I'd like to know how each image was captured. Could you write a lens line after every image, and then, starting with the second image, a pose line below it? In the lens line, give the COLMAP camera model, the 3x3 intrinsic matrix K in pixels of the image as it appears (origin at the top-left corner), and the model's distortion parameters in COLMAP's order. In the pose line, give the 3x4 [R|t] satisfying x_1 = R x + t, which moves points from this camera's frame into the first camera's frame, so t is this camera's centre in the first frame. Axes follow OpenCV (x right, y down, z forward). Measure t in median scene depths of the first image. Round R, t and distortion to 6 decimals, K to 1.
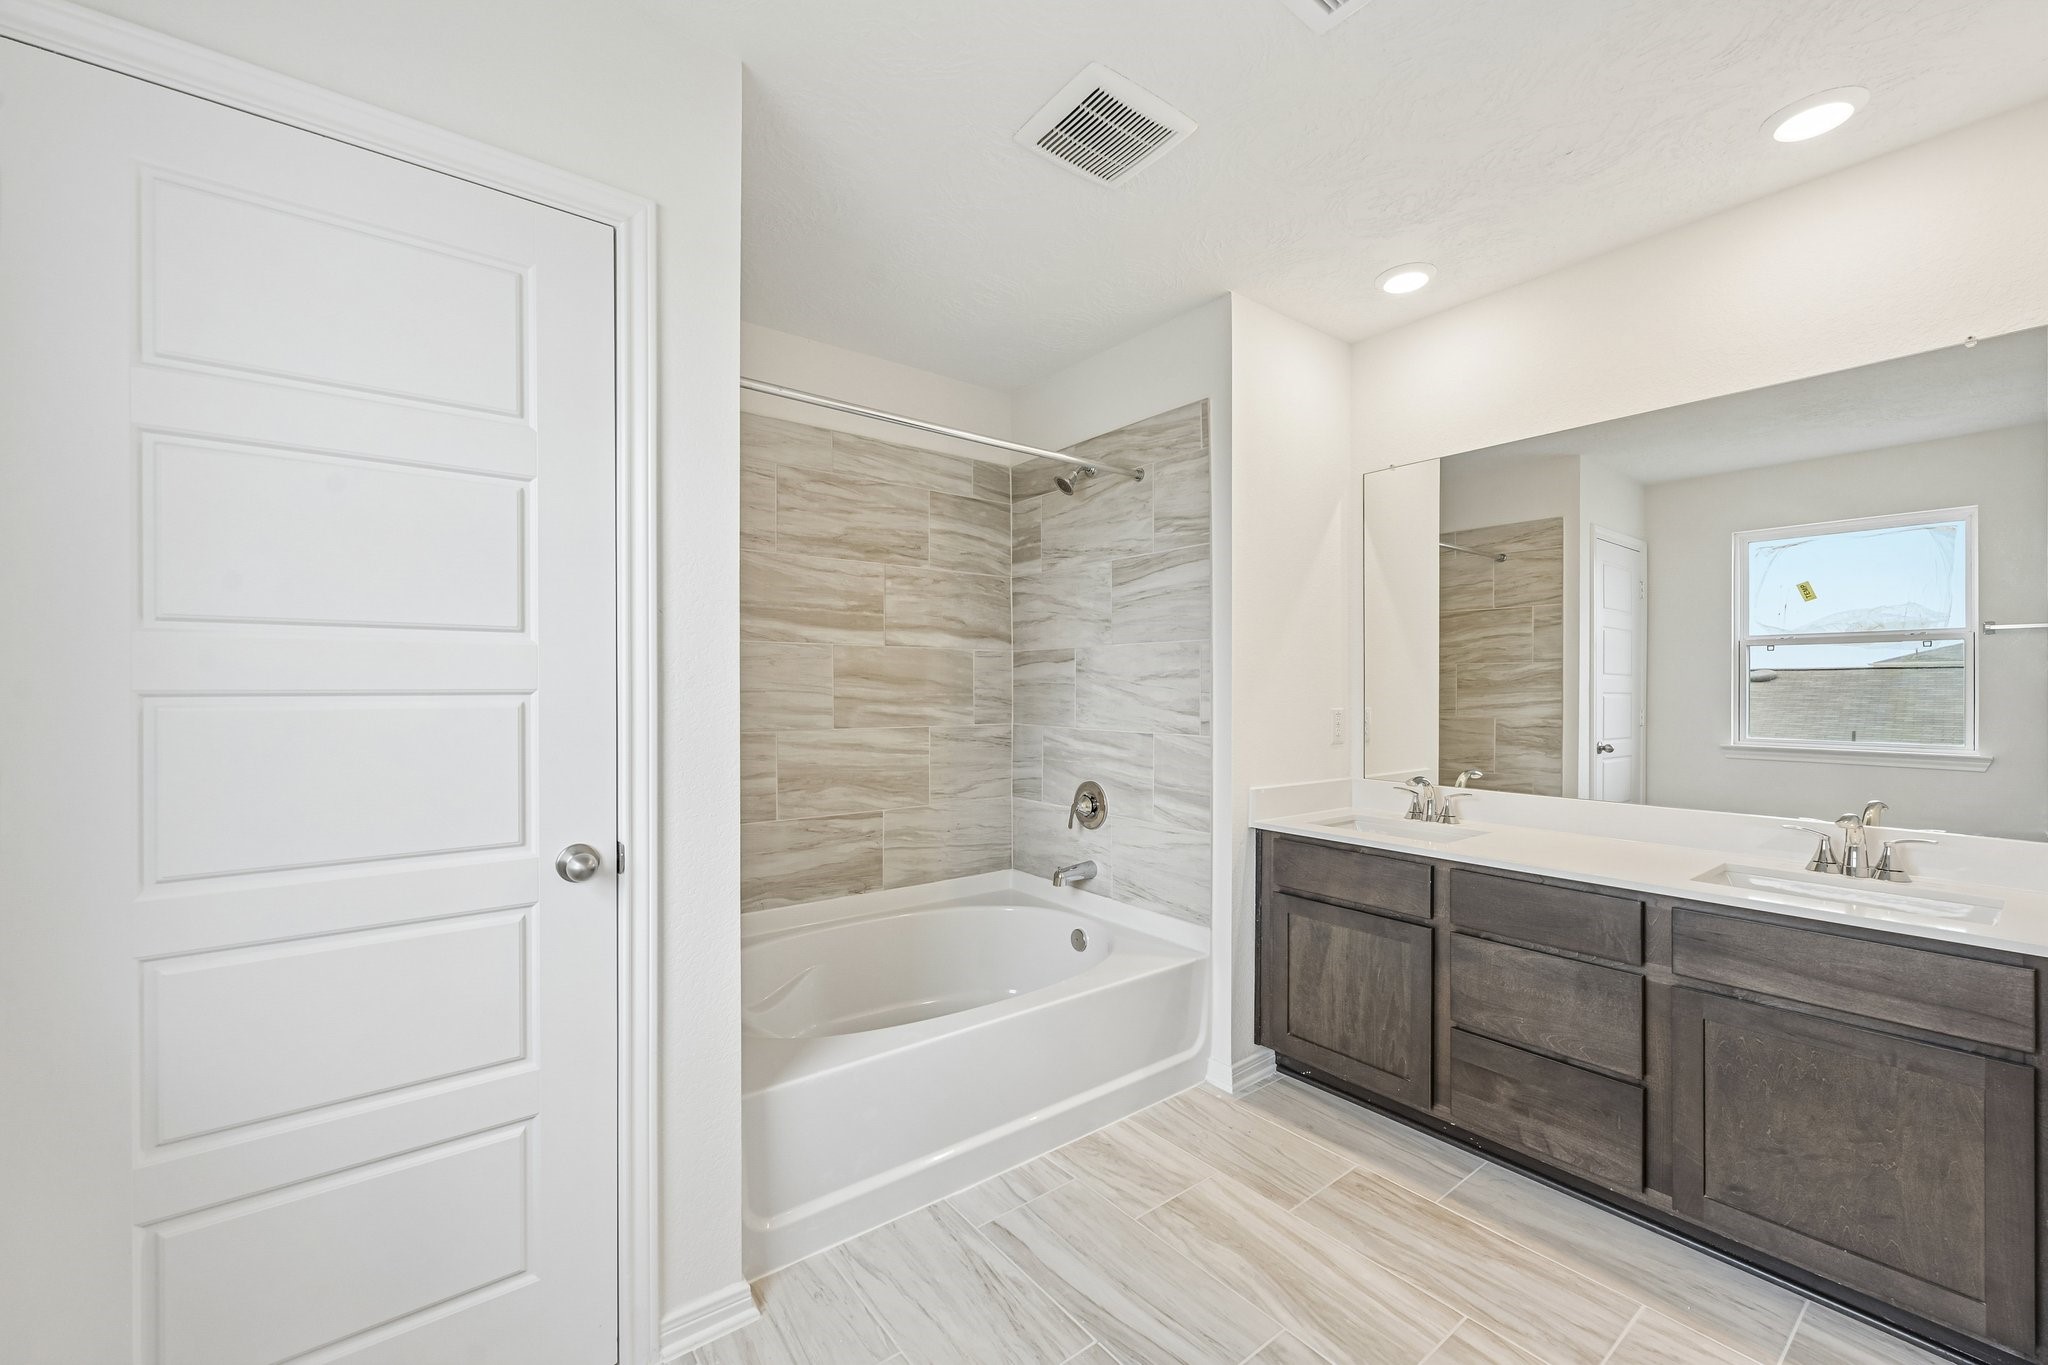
lens RADIAL K [[817.0, 0, 1017.8], [0, 817.0, 692.2], [0, 0, 1]] dist [-0.003204, 0.001144]
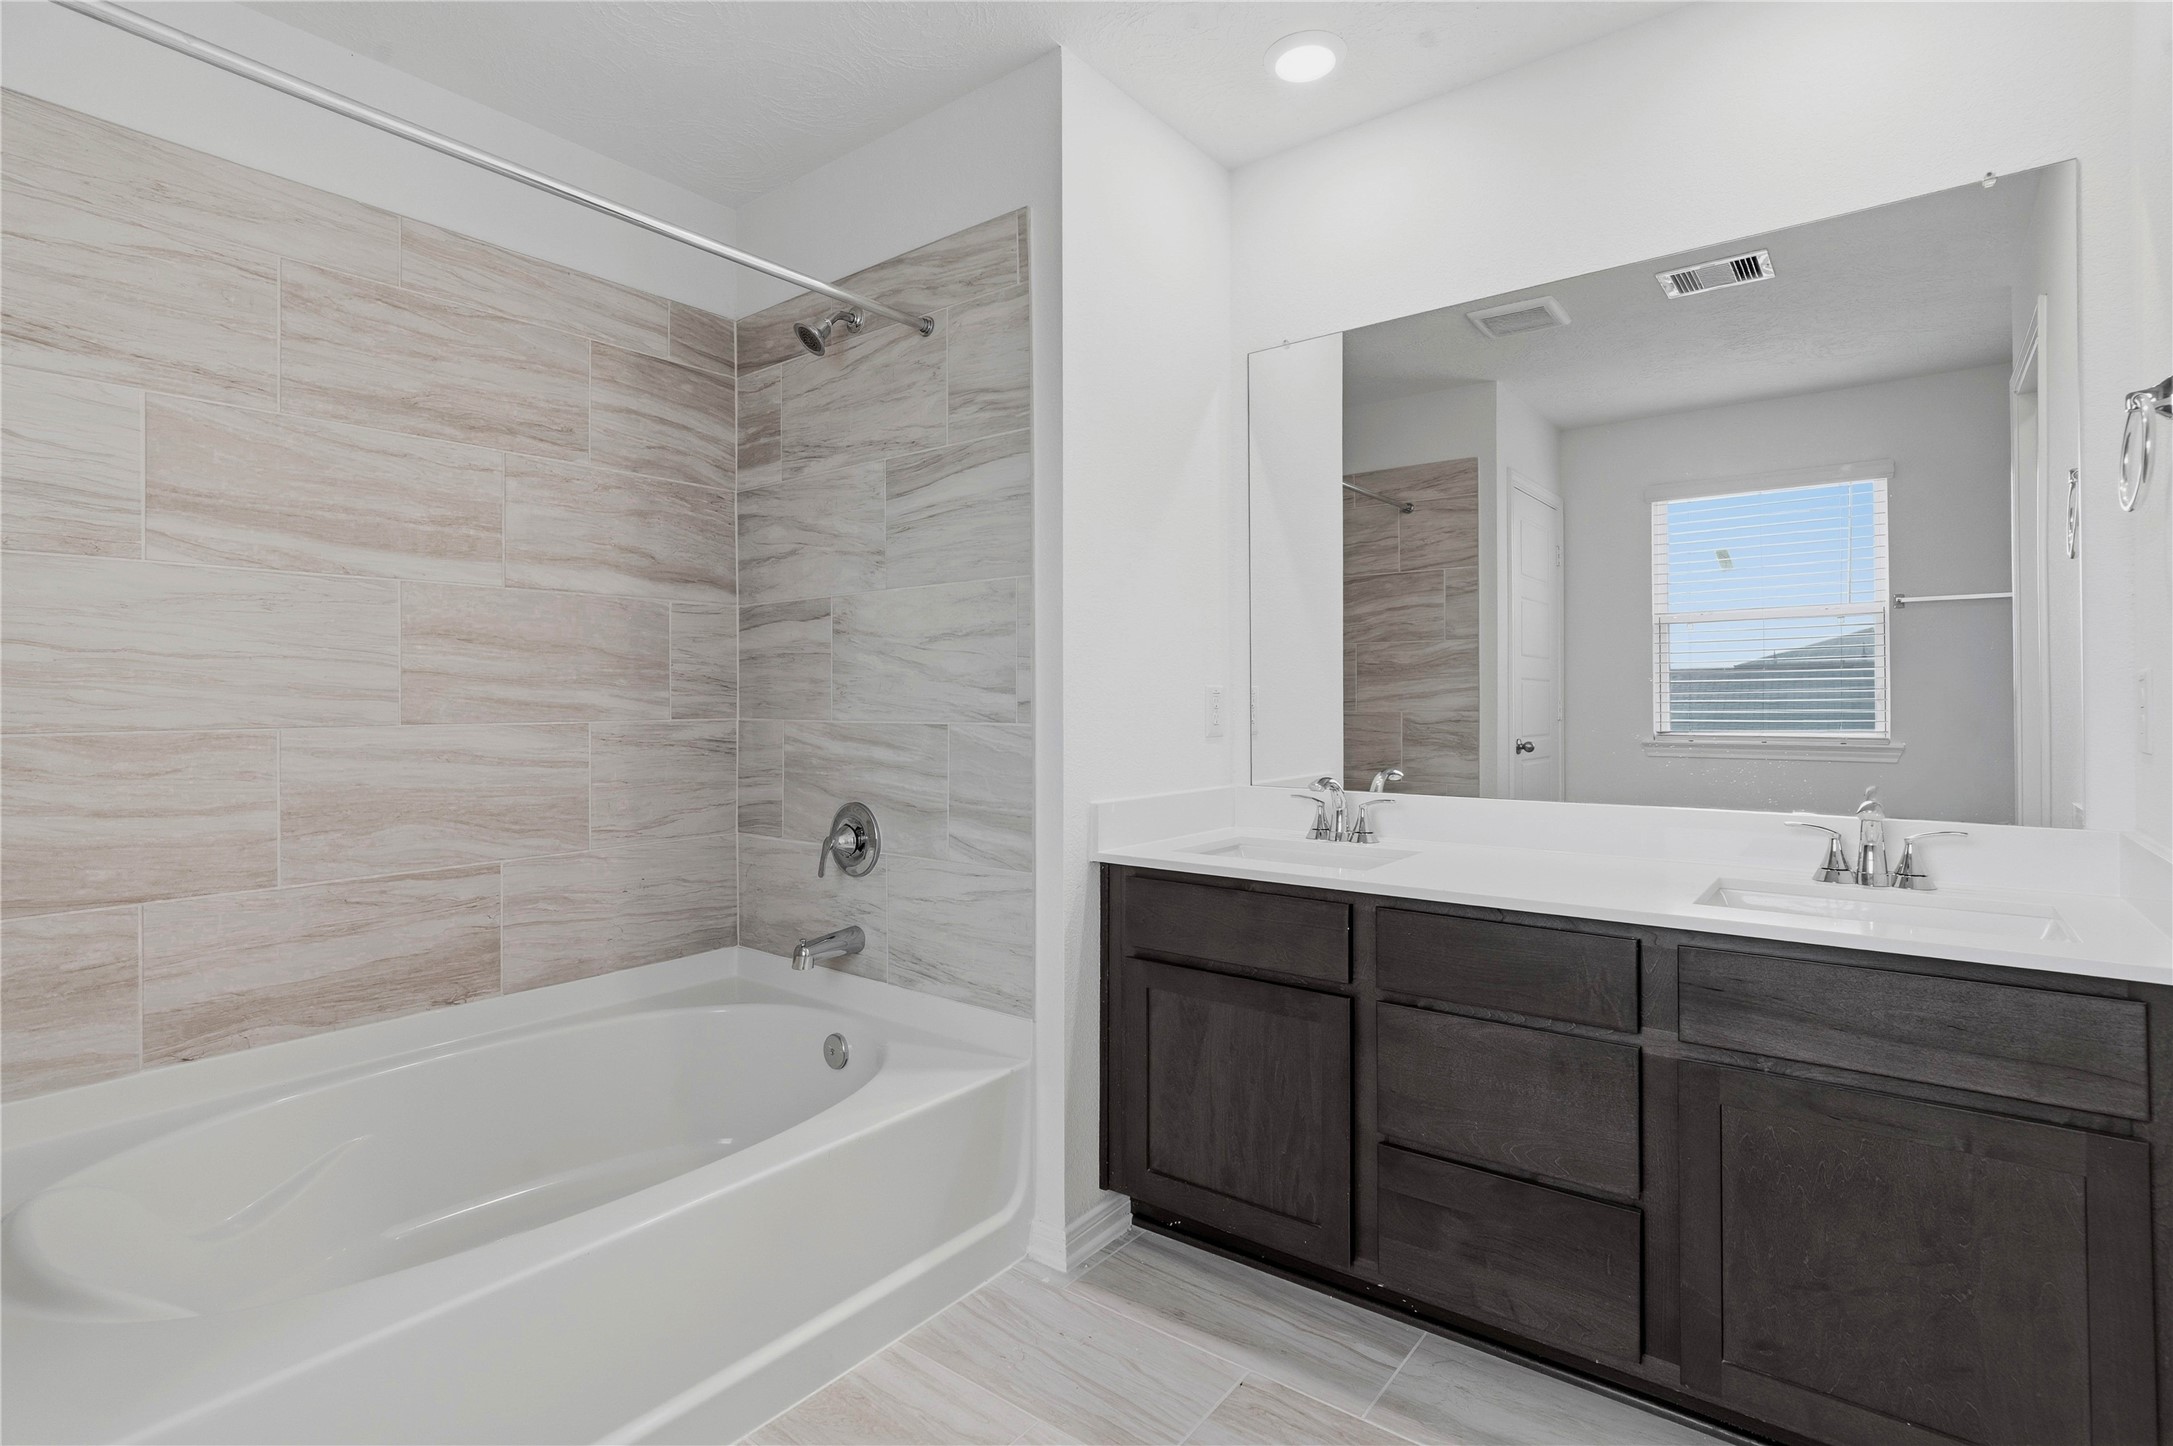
lens RADIAL K [[1026.9, 0, 1097.4], [0, 1026.9, 717.5], [0, 0, 1]] dist [-0.025725, 0.014015]
pose [[0.965509, -0.008777, 0.260220, 0.077018], [0.006276, 0.999926, 0.010442, 0.042239], [-0.260293, -0.008449, 0.965493, 0.209084]]
